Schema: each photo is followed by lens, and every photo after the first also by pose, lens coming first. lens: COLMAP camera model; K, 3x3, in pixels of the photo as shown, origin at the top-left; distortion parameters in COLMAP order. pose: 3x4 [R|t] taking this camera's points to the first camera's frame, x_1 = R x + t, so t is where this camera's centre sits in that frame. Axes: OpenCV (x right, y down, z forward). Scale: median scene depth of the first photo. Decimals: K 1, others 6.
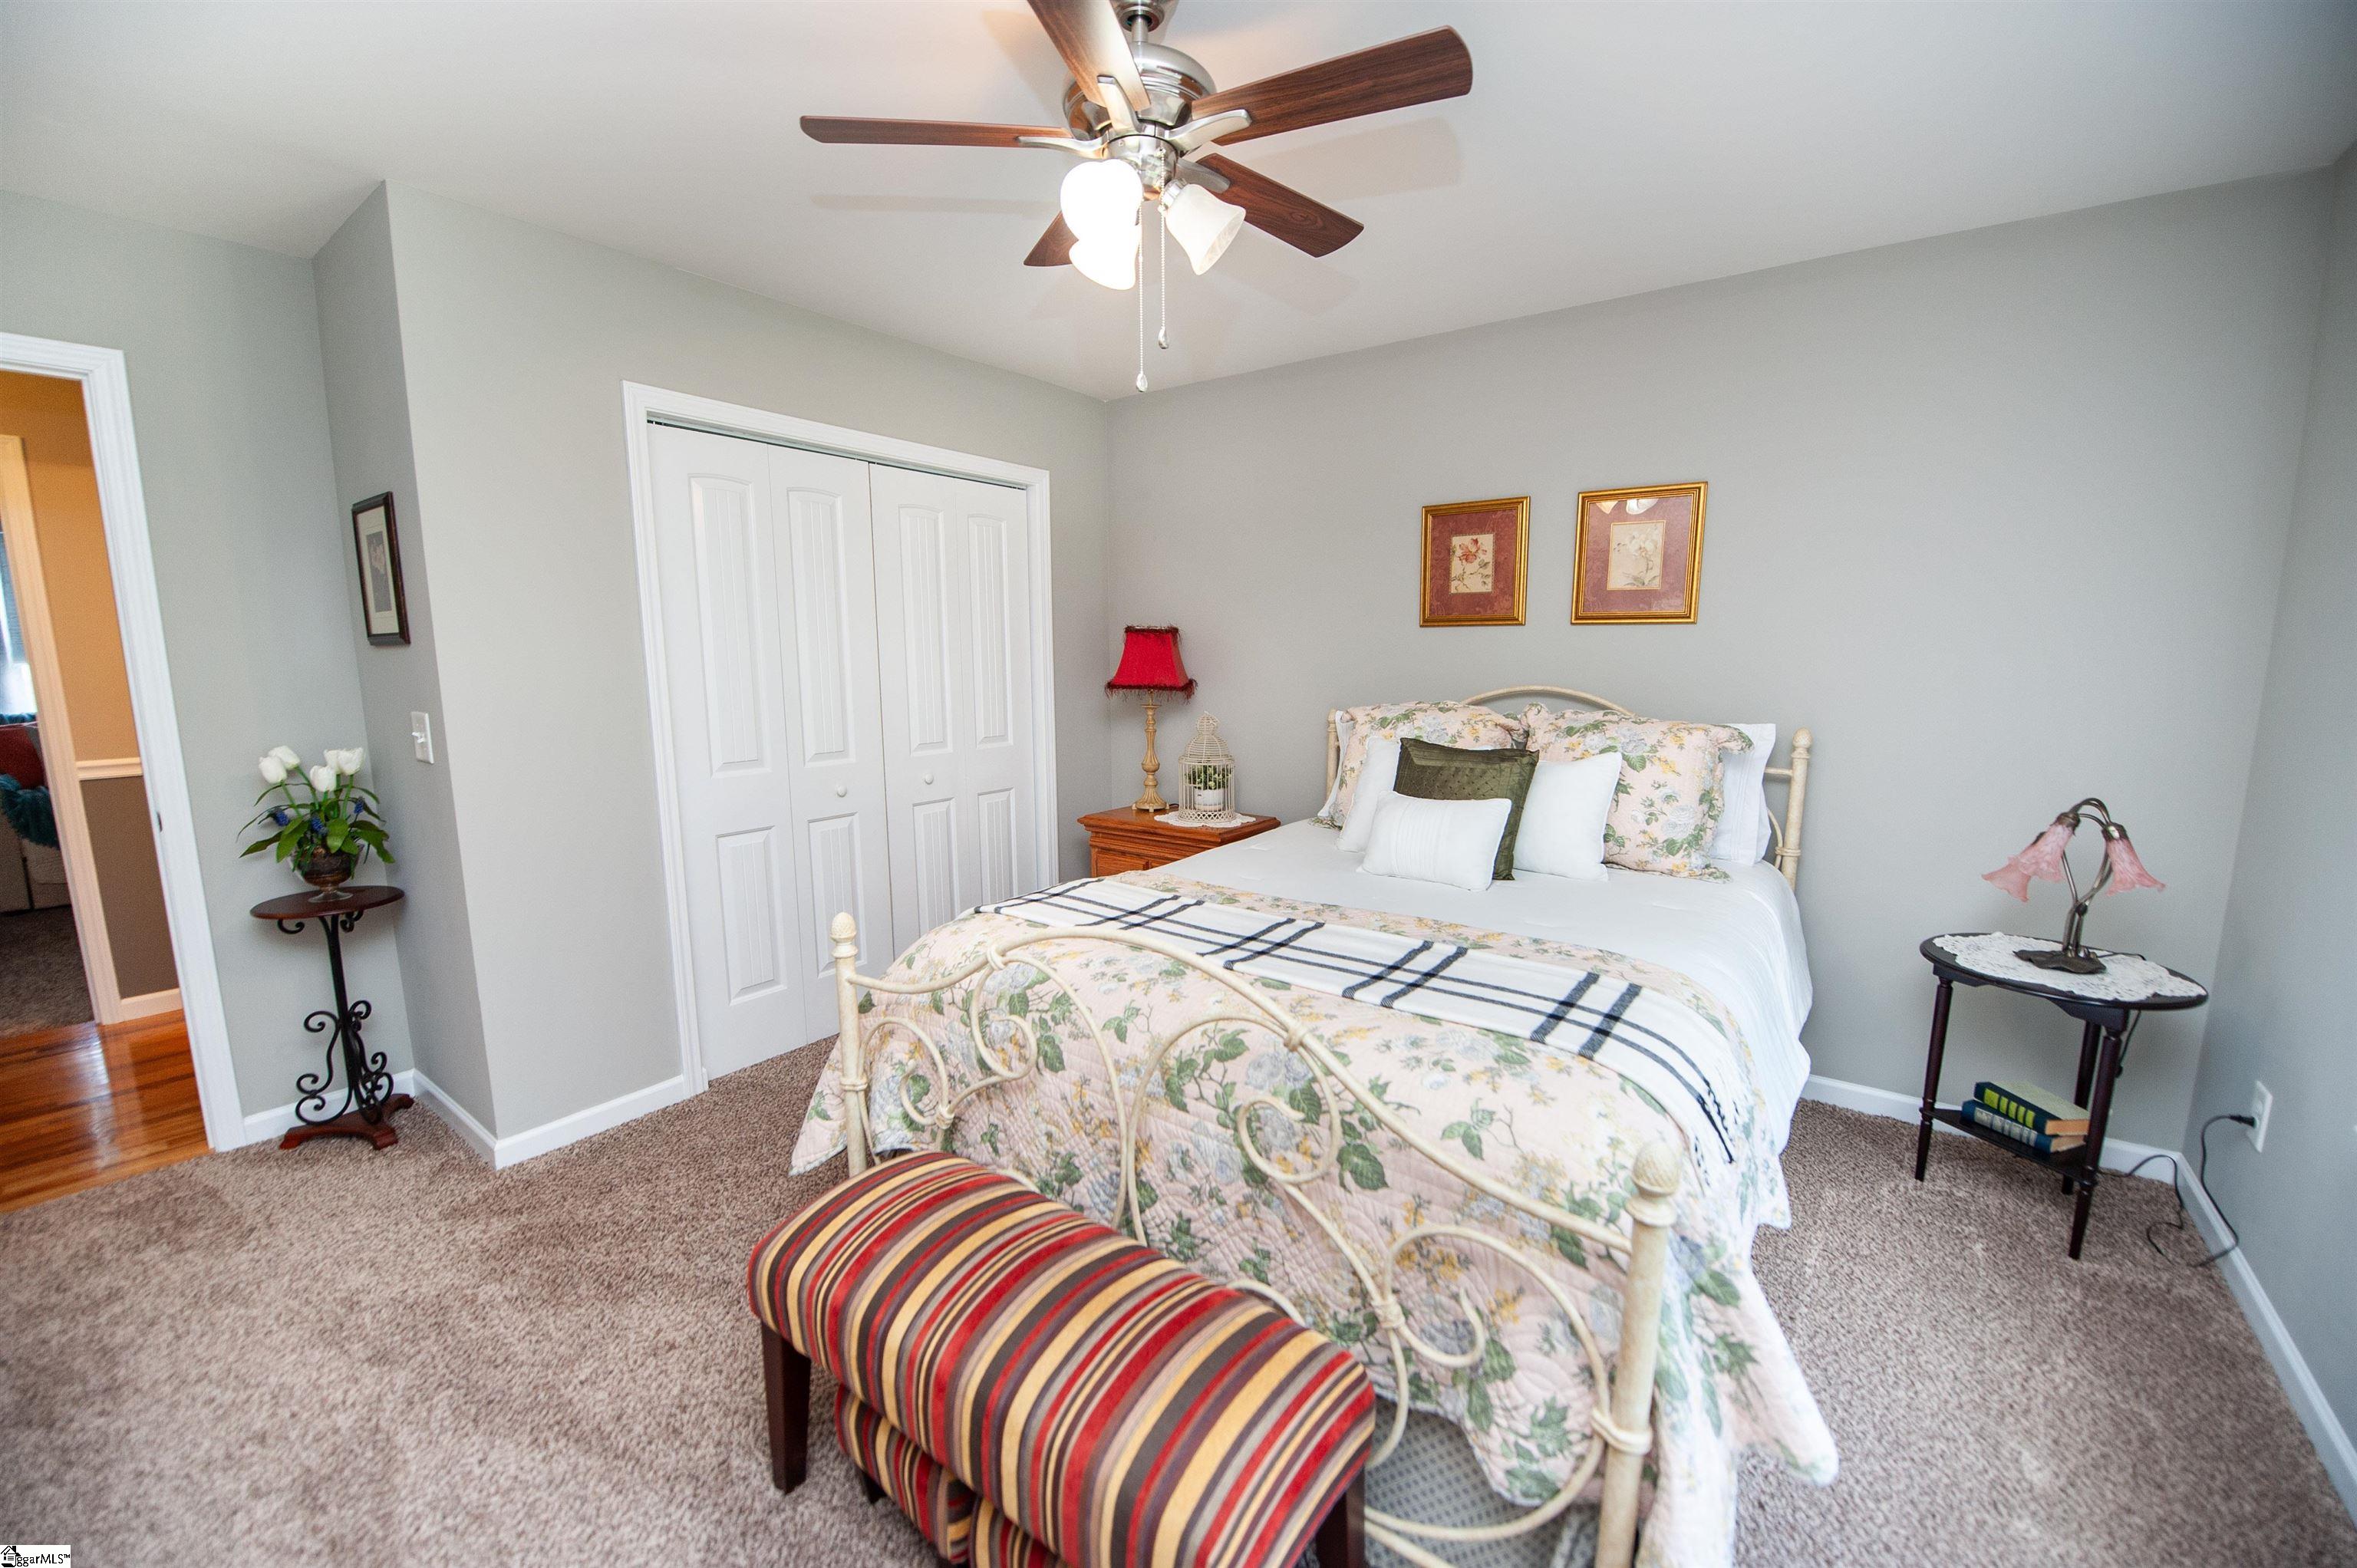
lens RADIAL K [[944.3, 0, 1170.1], [0, 944.3, 800.5], [0, 0, 1]] dist [-0.016087, -0.002570]
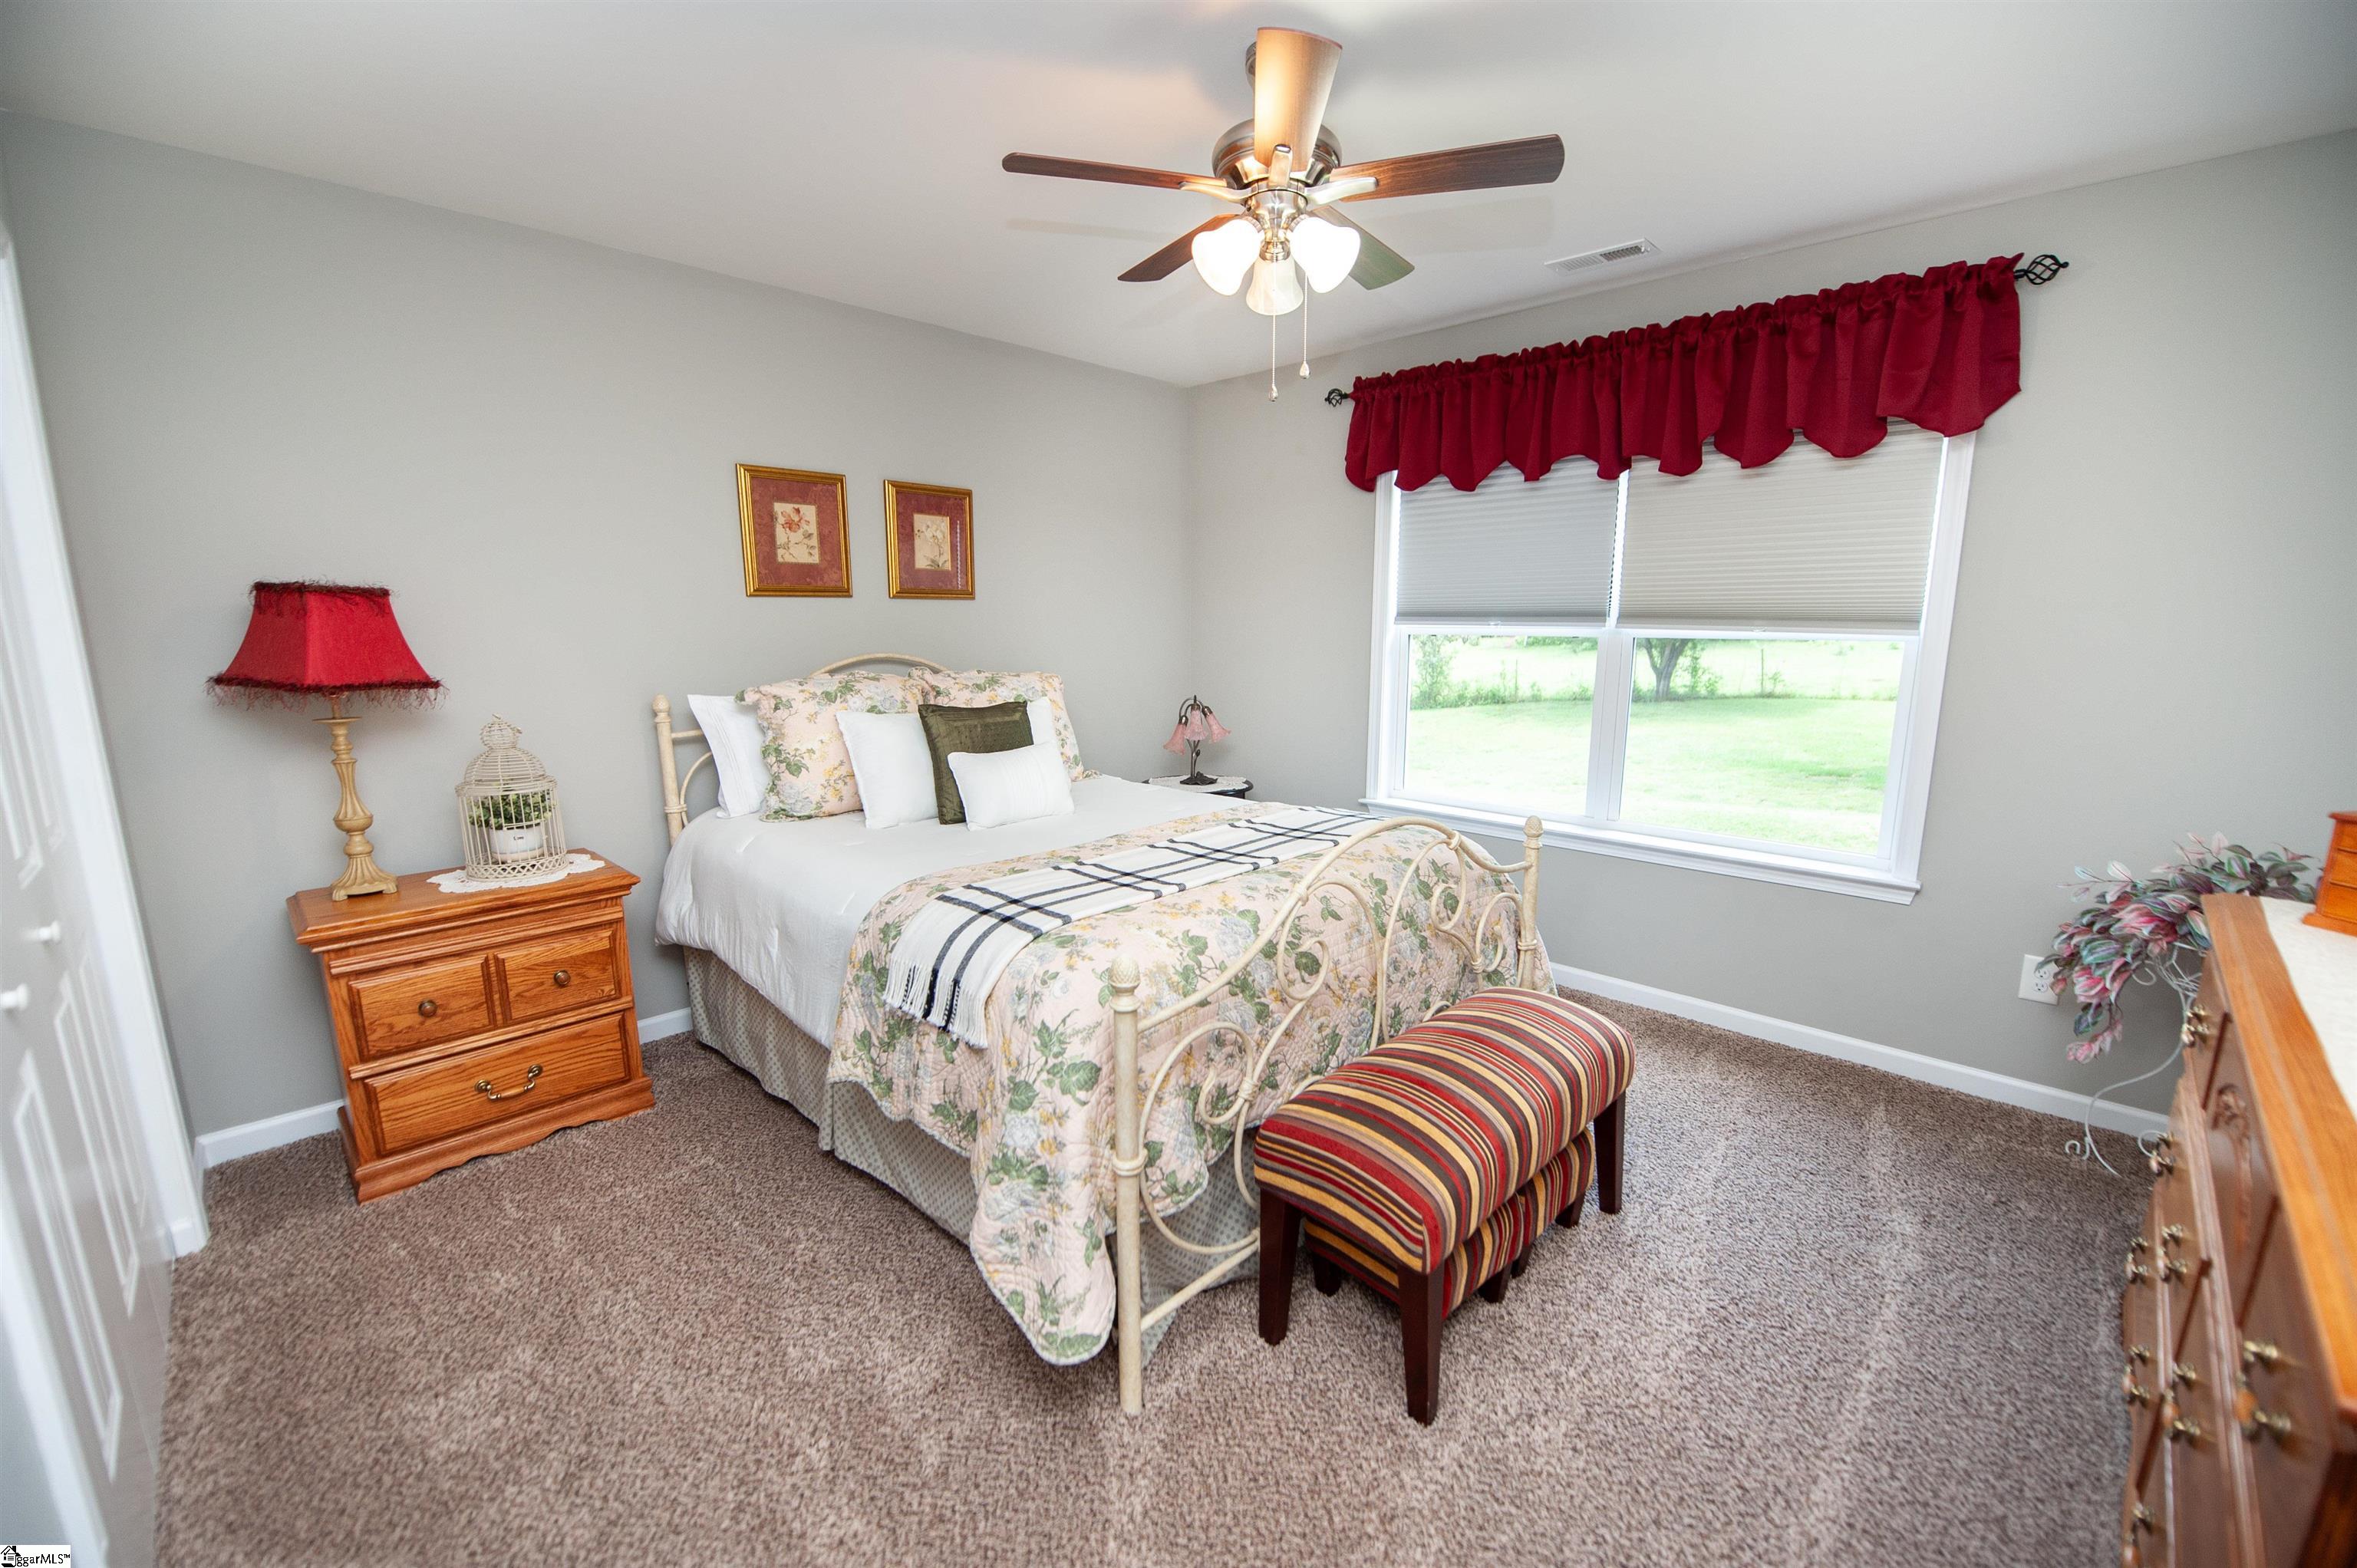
lens RADIAL K [[944.3, 0, 1183.5], [0, 944.3, 804.8], [0, 0, 1]] dist [-0.016087, -0.002570]
pose [[0.124137, -0.191471, 0.973616, -0.680941], [0.160718, 0.972129, 0.170686, -0.080829], [-0.979163, 0.135290, 0.151450, 0.515072]]
